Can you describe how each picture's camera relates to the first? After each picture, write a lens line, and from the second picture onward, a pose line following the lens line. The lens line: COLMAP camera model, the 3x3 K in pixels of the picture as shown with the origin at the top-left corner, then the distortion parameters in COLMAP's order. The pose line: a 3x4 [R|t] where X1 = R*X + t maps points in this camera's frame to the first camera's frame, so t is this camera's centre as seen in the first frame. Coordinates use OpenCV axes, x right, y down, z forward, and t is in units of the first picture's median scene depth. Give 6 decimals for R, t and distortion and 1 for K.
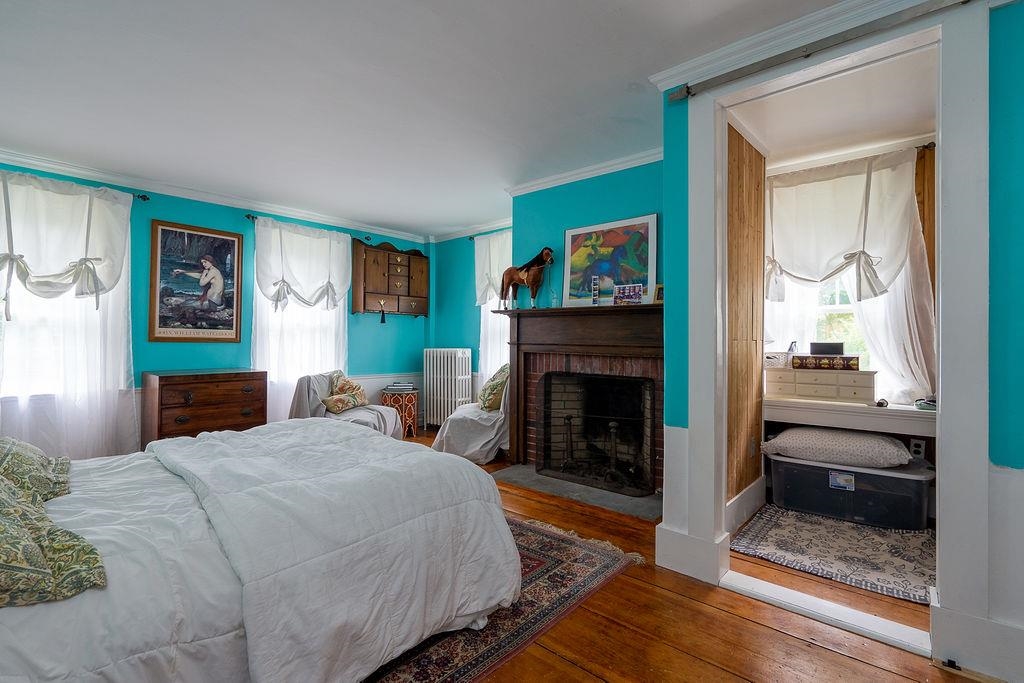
lens RADIAL K [[463.2, 0, 511.5], [0, 463.2, 344.1], [0, 0, 1]] dist [-0.002038, 0.000668]
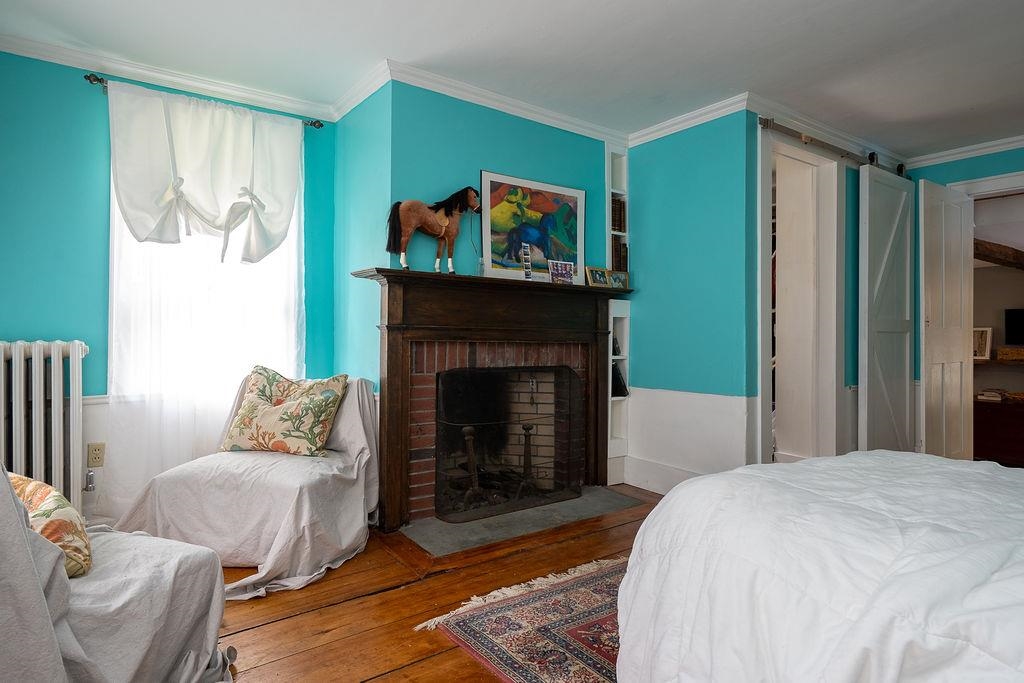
lens RADIAL K [[558.3, 0, 514.7], [0, 558.3, 332.2], [0, 0, 1]] dist [-0.000543, 0.005223]
pose [[0.259394, -0.003367, 0.965766, -0.747249], [-0.002941, 0.999987, 0.004276, 0.001804], [-0.965767, -0.003950, 0.259381, 0.763178]]
